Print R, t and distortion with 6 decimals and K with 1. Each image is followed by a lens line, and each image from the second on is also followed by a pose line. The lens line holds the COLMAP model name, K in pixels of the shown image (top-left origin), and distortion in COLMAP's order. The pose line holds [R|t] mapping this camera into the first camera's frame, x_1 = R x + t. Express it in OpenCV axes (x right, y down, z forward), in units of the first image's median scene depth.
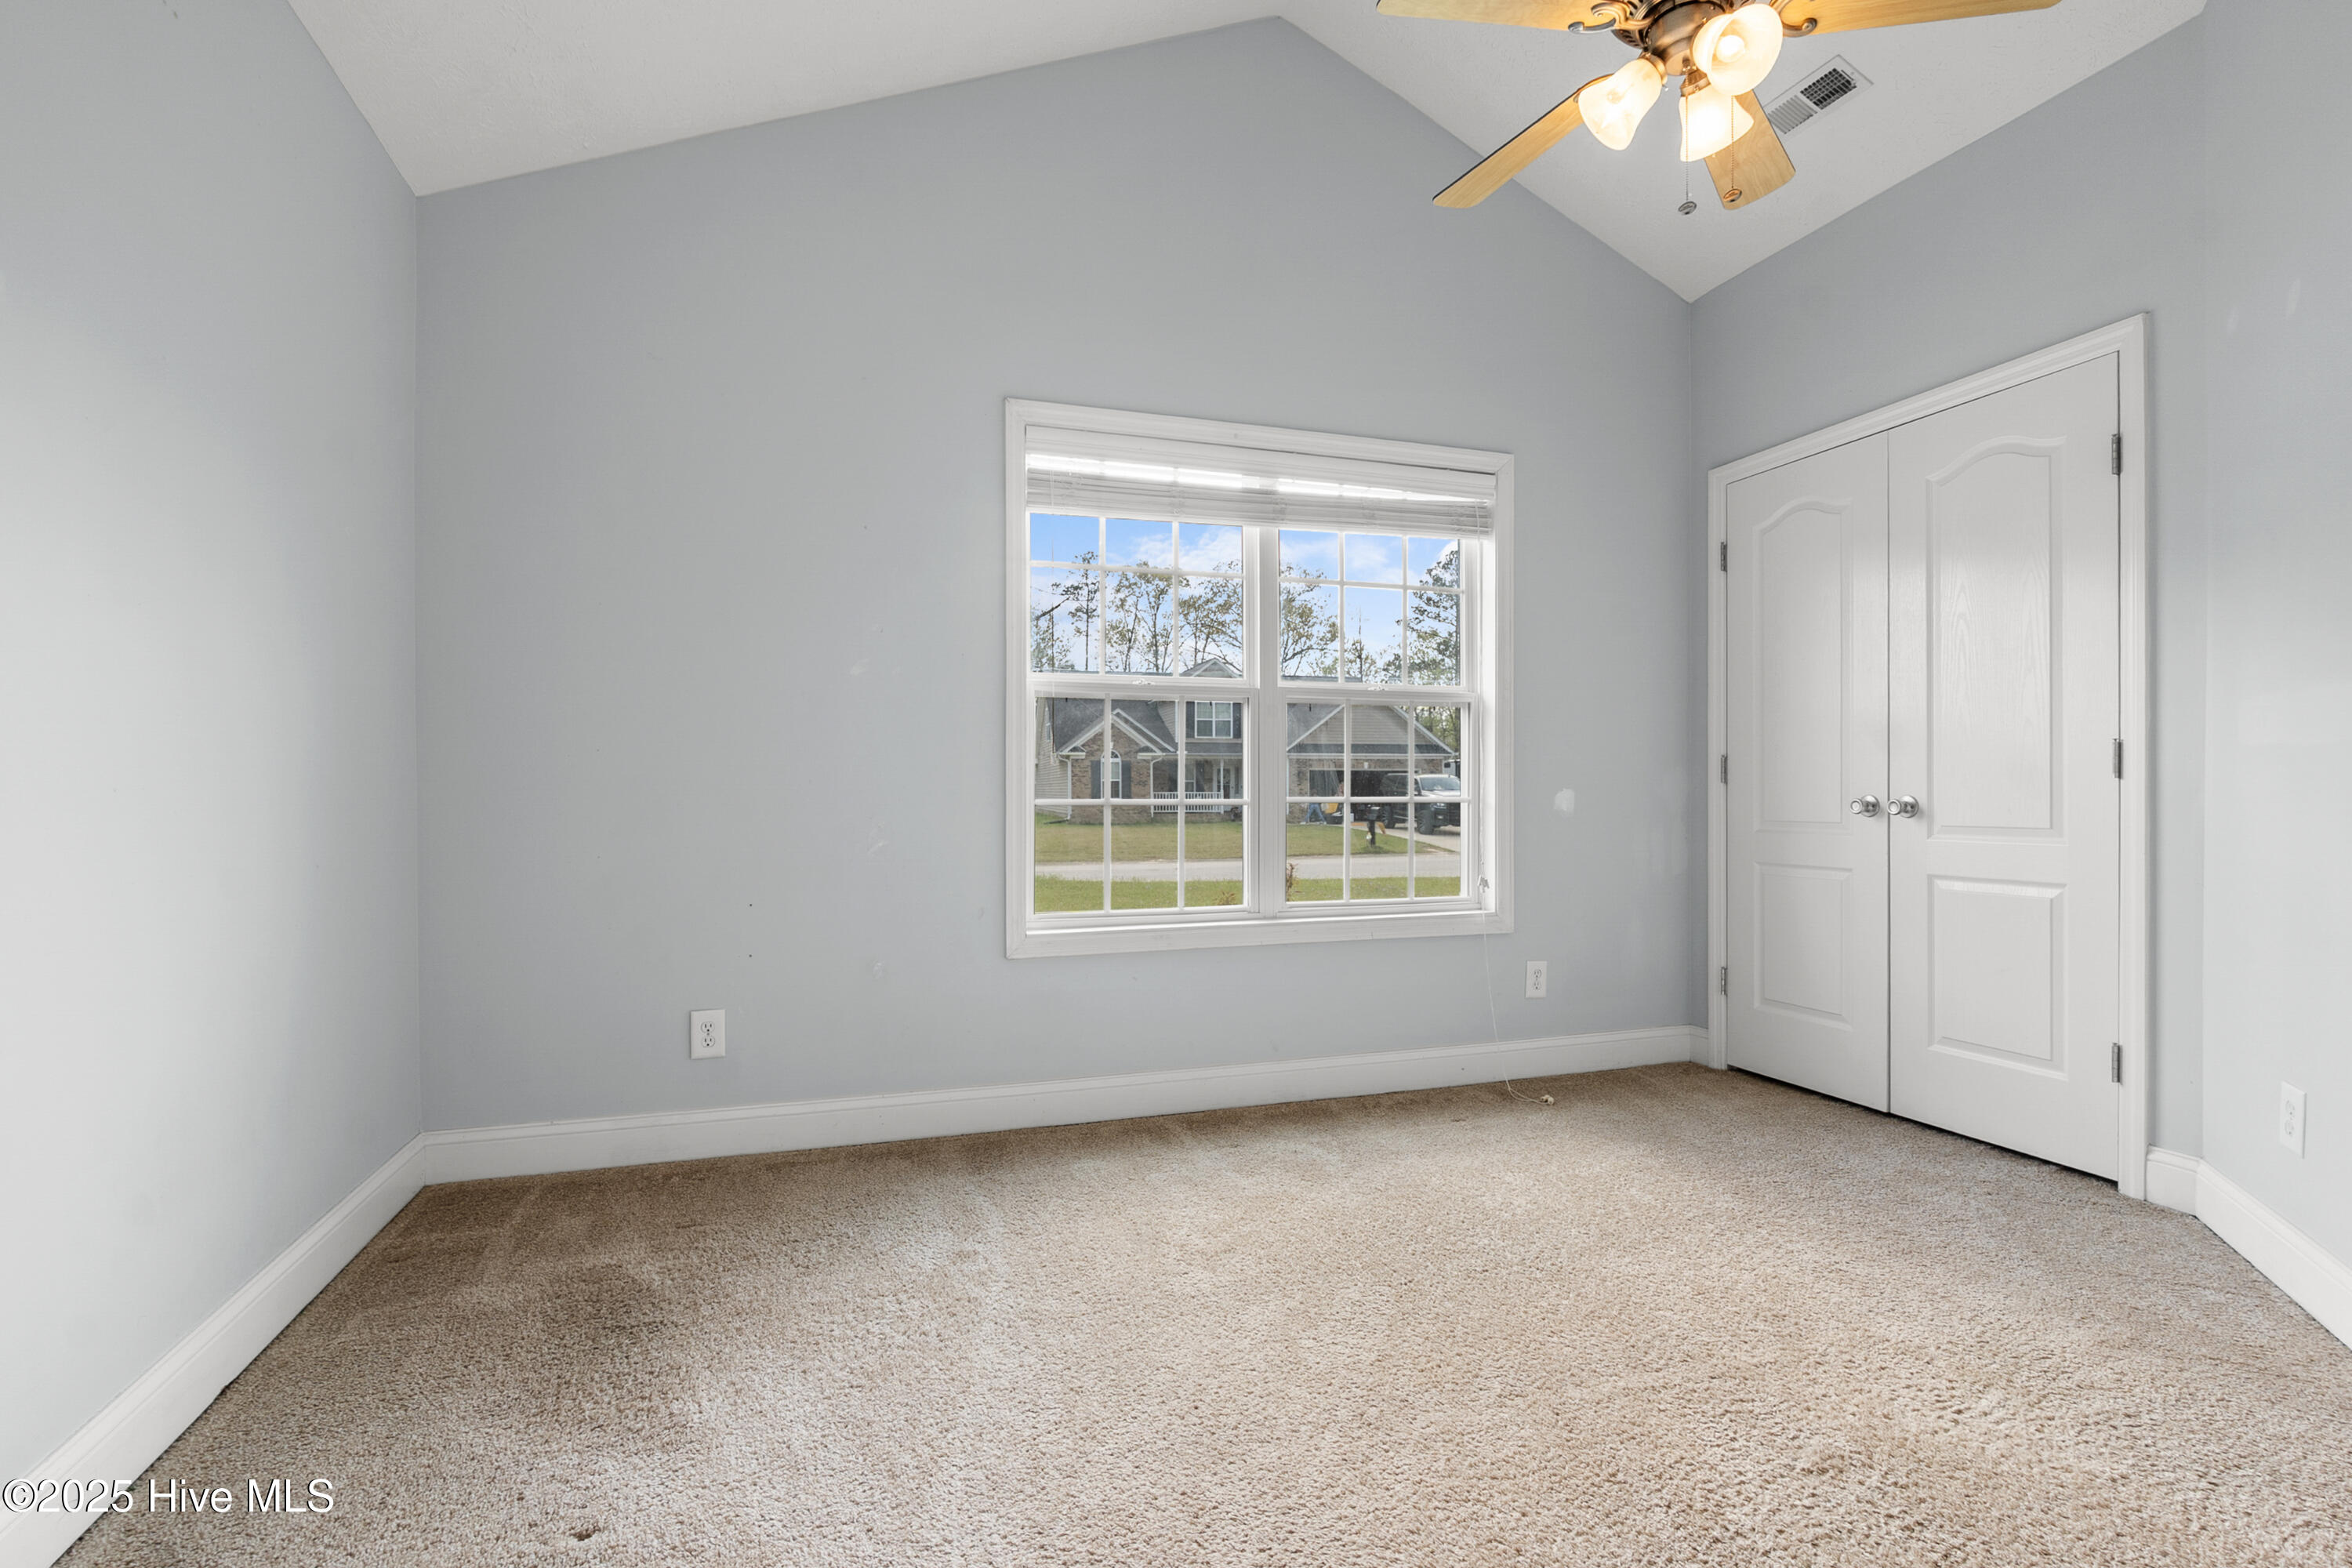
lens RADIAL K [[1071.4, 0, 1176.0], [0, 1071.4, 784.0], [0, 0, 1]] dist [-0.002110, -0.000051]
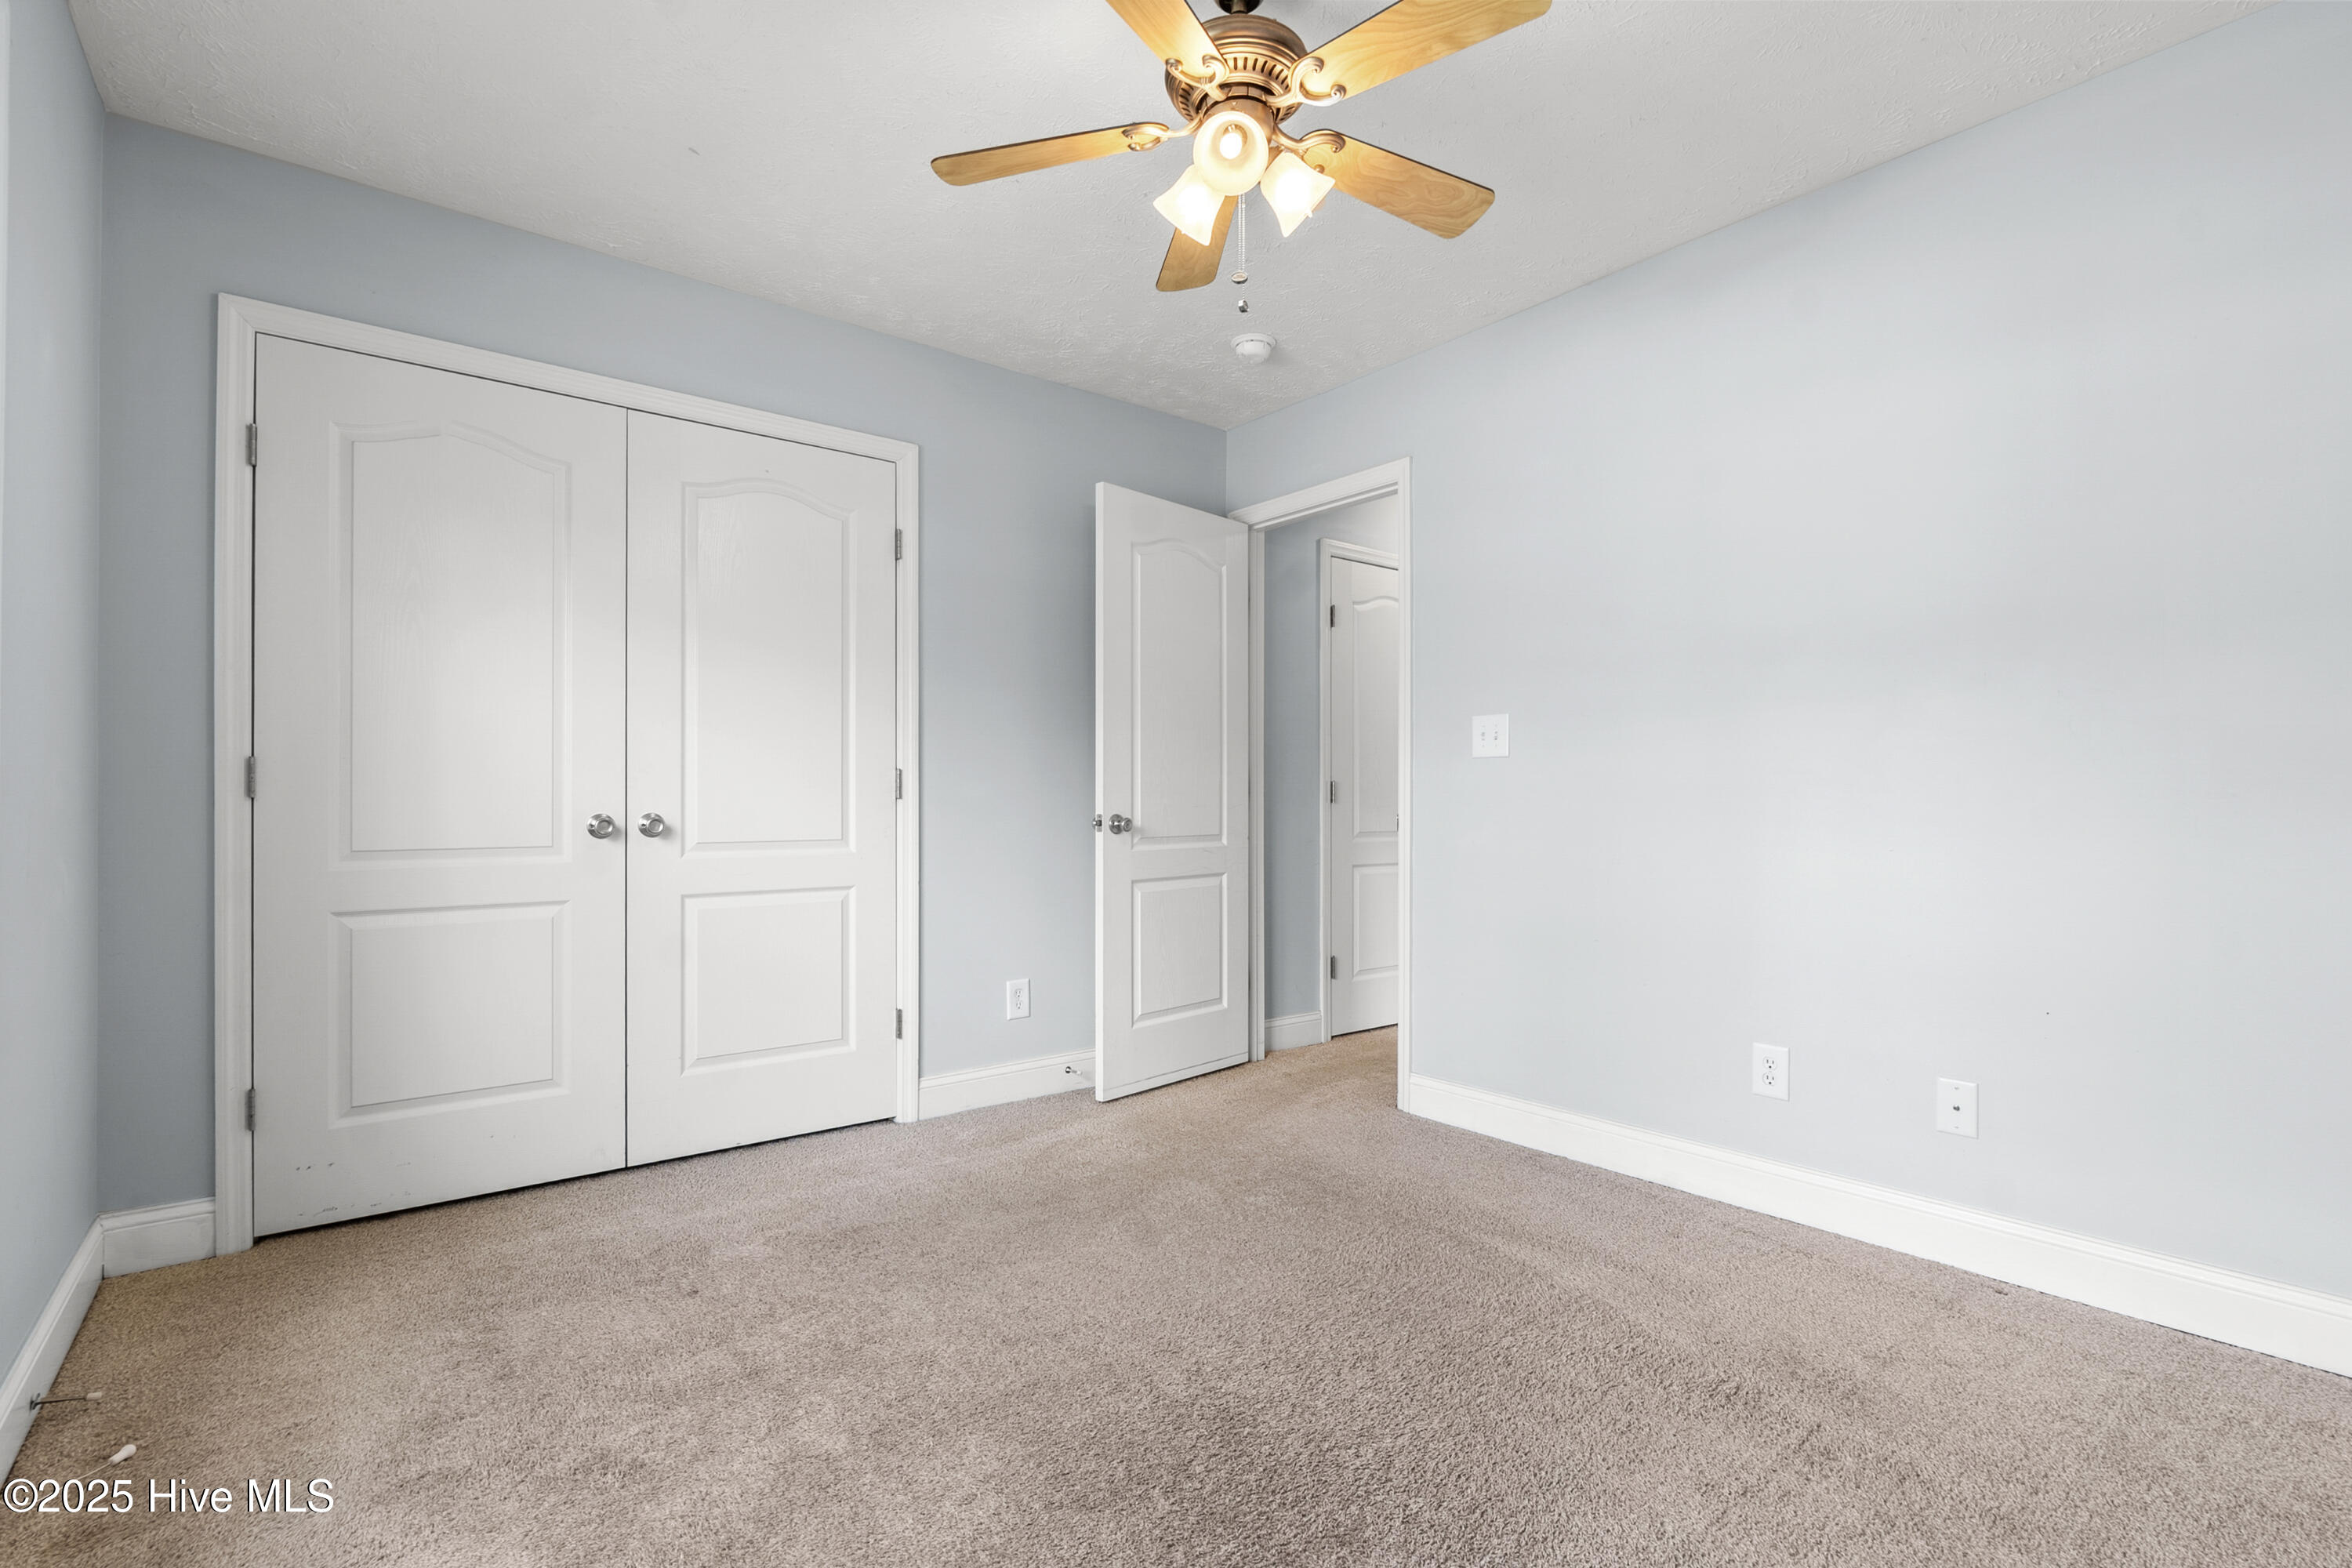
lens RADIAL K [[1071.4, 0, 1176.0], [0, 1071.4, 784.0], [0, 0, 1]] dist [-0.002110, -0.000051]
pose [[-0.321490, 0.016010, 0.946778, -0.355822], [-0.005353, 0.999810, -0.018725, 0.000223], [-0.946898, -0.011087, -0.321343, 0.897282]]
